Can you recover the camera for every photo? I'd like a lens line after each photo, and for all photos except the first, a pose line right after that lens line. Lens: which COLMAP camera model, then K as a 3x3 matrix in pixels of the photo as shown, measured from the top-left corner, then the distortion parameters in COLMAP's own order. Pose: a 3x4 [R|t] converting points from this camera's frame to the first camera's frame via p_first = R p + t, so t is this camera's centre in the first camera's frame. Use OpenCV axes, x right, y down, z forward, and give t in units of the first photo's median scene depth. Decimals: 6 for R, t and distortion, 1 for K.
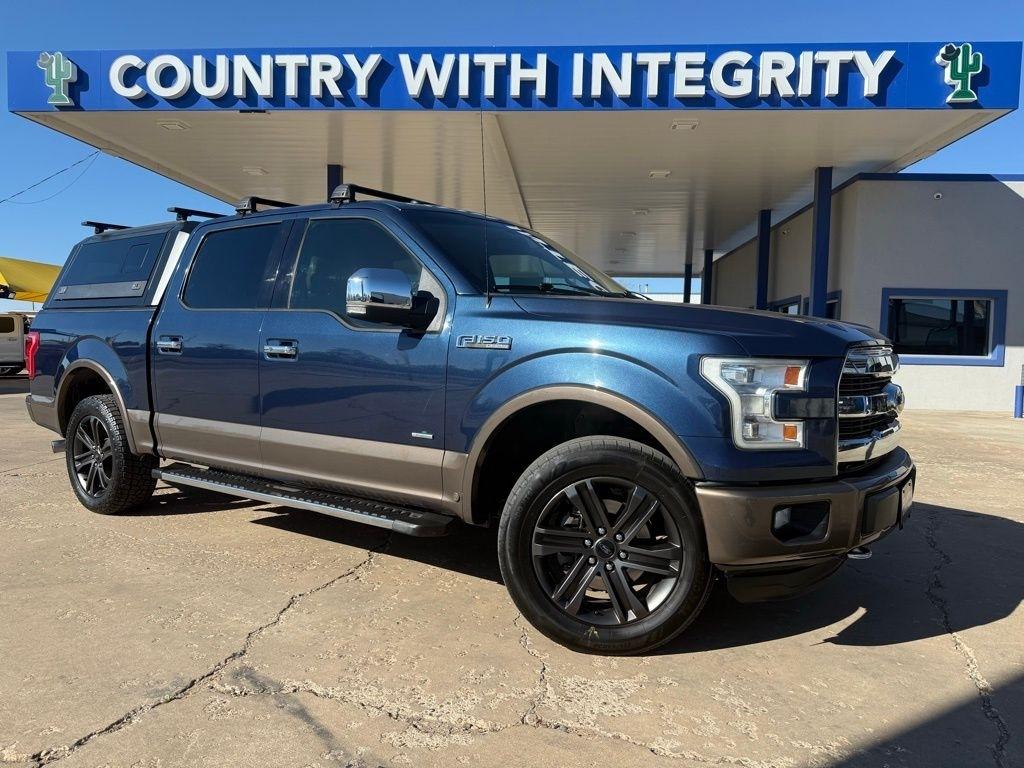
lens RADIAL K [[722.8, 0, 512.0], [0, 722.8, 384.0], [0, 0, 1]] dist [0.004440, -0.022335]
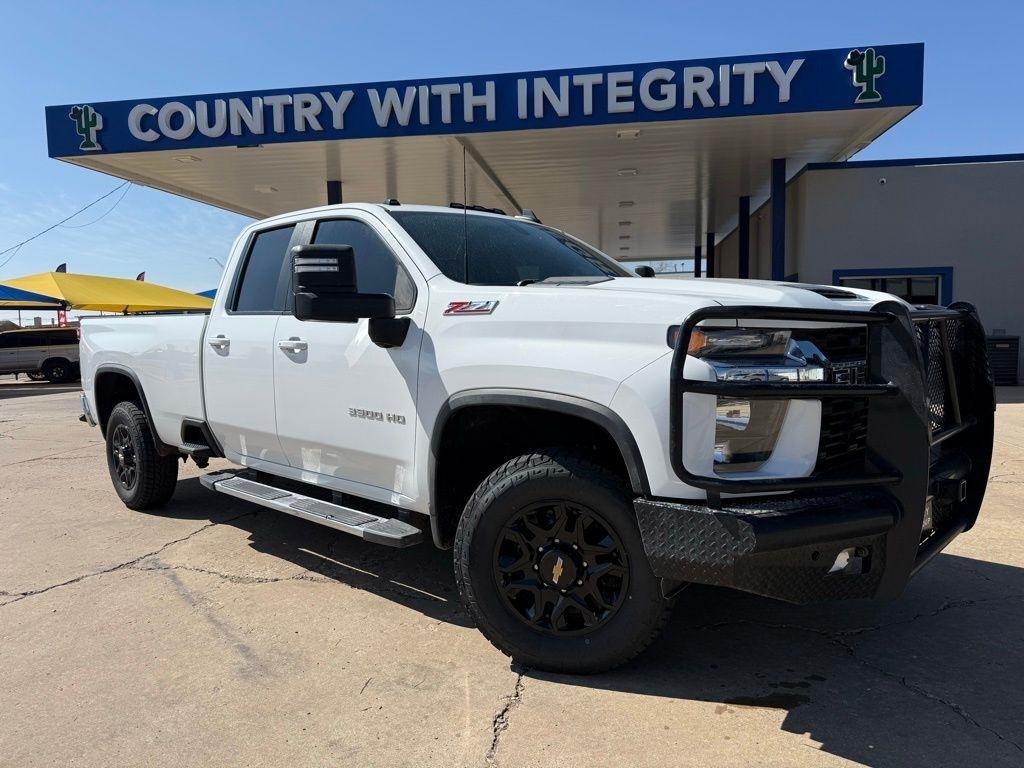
lens RADIAL K [[725.3, 0, 512.0], [0, 725.3, 384.0], [0, 0, 1]] dist [-0.000185, -0.021059]
pose [[0.996556, -0.035228, -0.075069, 0.143522], [0.036856, 0.999112, 0.020417, -0.003927], [0.074283, -0.023113, 0.996969, -0.144392]]
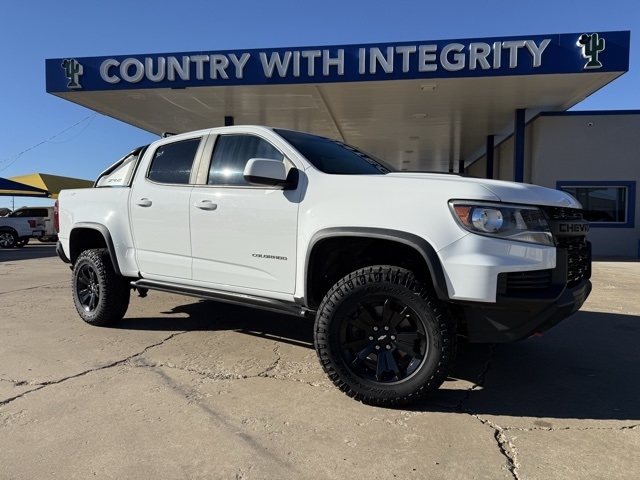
lens RADIAL K [[451.8, 0, 320.0], [0, 451.8, 240.0], [0, 0, 1]] dist [0.004440, -0.022335]
pose [[0.997418, -0.010751, -0.071011, 0.061865], [0.009504, 0.999795, -0.017871, 0.017112], [0.071189, 0.017150, 0.997315, -0.072792]]
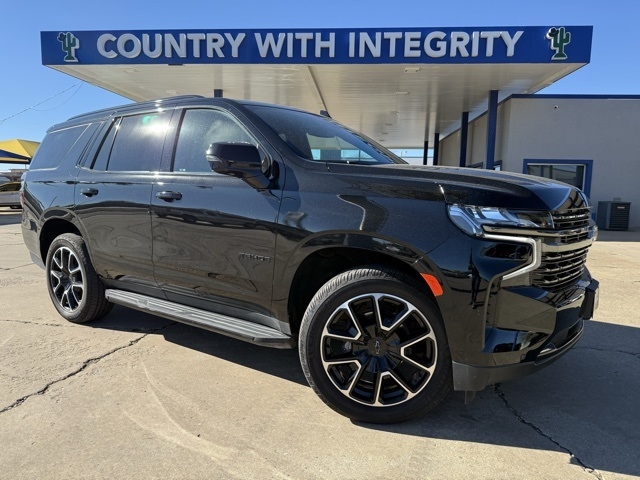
lens RADIAL K [[453.3, 0, 320.0], [0, 453.3, 240.0], [0, 0, 1]] dist [-0.000185, -0.021059]
pose [[0.999959, -0.002325, -0.008716, 0.018371], [0.002828, 0.998305, 0.058139, 0.002046], [0.008566, -0.058161, 0.998270, -0.180809]]
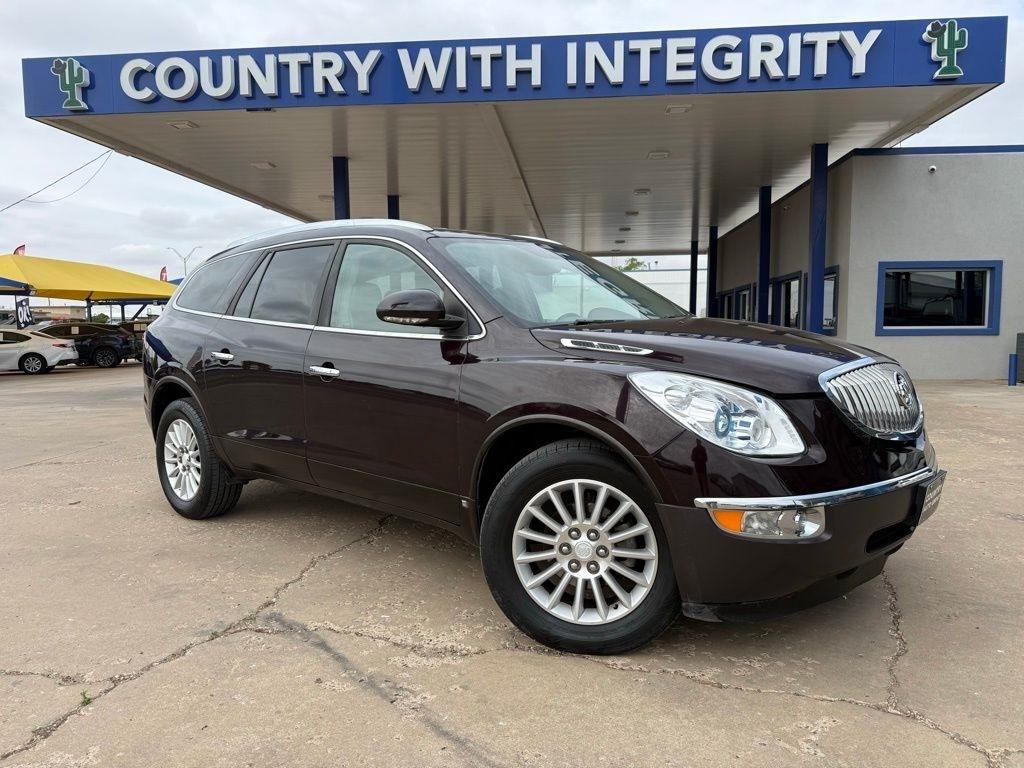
lens RADIAL K [[725.3, 0, 512.0], [0, 725.3, 384.0], [0, 0, 1]] dist [-0.000185, -0.021059]
pose [[0.999469, -0.026728, -0.018642, 0.012945], [0.027204, 0.999298, 0.025773, -0.001257], [0.017940, -0.026266, 0.999494, -0.042080]]
